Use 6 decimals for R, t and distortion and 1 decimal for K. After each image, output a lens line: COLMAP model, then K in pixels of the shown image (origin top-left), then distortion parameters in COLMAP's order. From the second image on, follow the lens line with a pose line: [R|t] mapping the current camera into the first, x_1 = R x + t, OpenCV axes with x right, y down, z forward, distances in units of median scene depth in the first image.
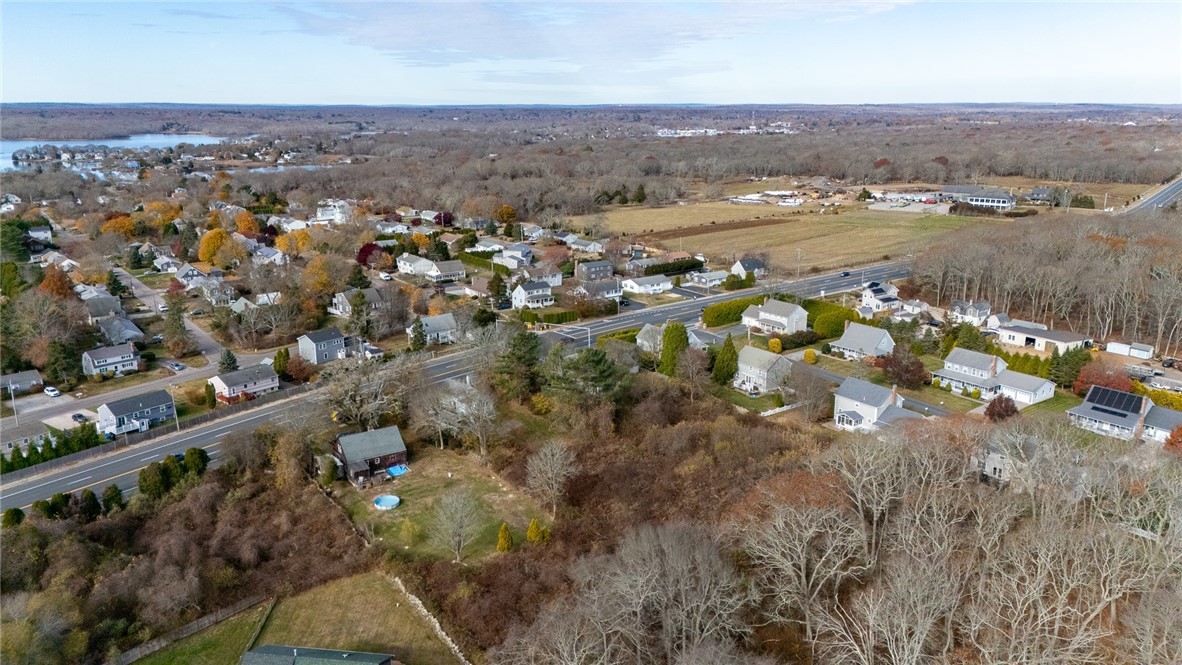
lens RADIAL K [[857.0, 0, 595.8], [0, 857.0, 327.0], [0, 0, 1]] dist [0.097731, -0.108719]
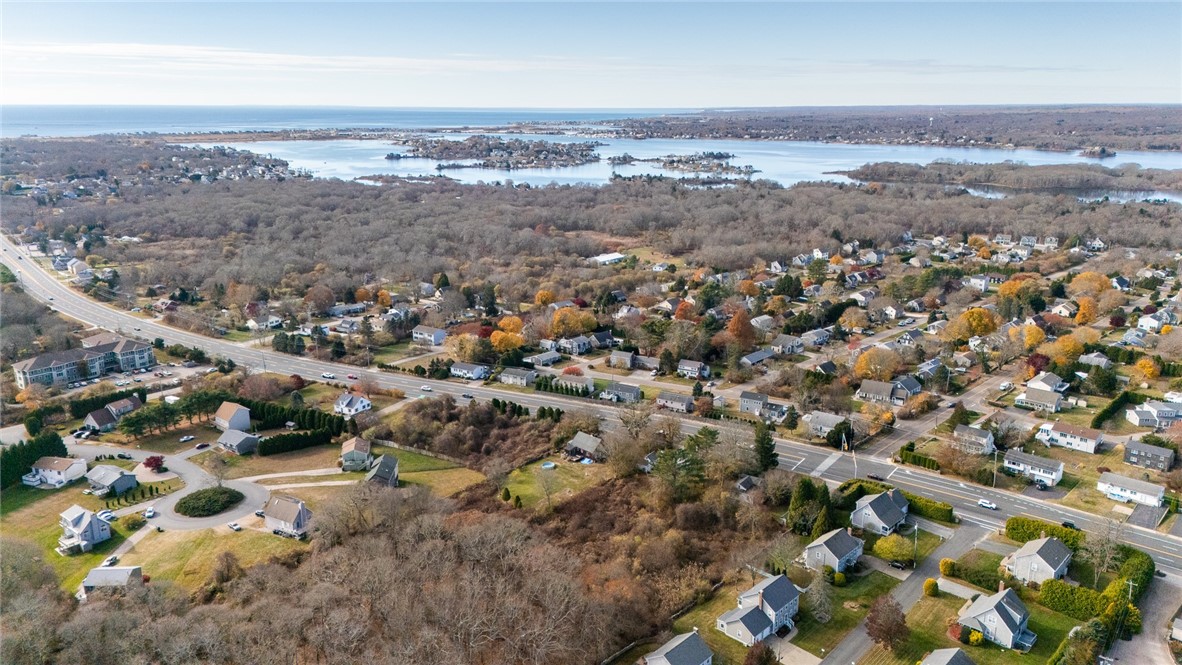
lens RADIAL K [[857.0, 0, 595.8], [0, 857.0, 327.0], [0, 0, 1]] dist [0.097731, -0.108719]
pose [[0.185547, 0.247610, -0.950927, 0.702415], [-0.245469, 0.948730, 0.199141, -0.230148], [0.951482, 0.196473, 0.236814, 0.270516]]
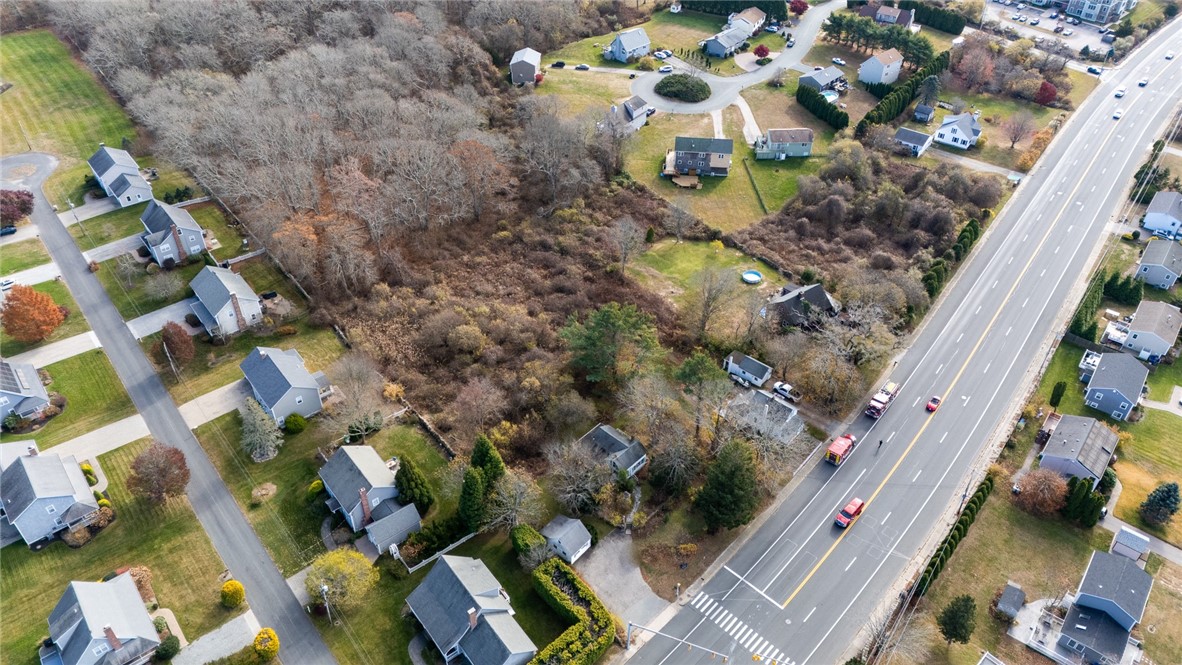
lens RADIAL K [[857.0, 0, 595.8], [0, 857.0, 327.0], [0, 0, 1]] dist [0.097731, -0.108719]
pose [[-0.999335, 0.019936, -0.030535, 0.038284], [-0.013293, 0.580568, 0.814103, -0.405006], [0.033958, 0.813968, -0.579917, 0.857784]]
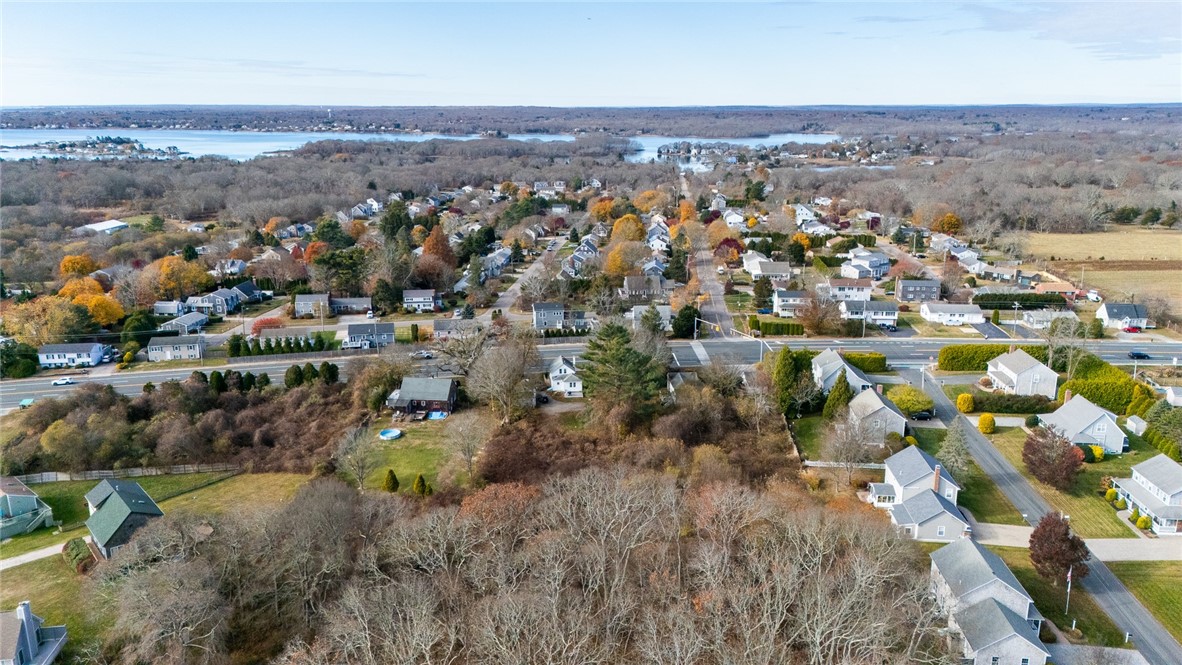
lens RADIAL K [[857.0, 0, 595.8], [0, 857.0, 327.0], [0, 0, 1]] dist [0.097731, -0.108719]
pose [[0.758617, 0.163718, -0.630631, 0.324785], [-0.164134, 0.984720, 0.058198, -0.027827], [0.630523, 0.059358, 0.773897, 0.112485]]
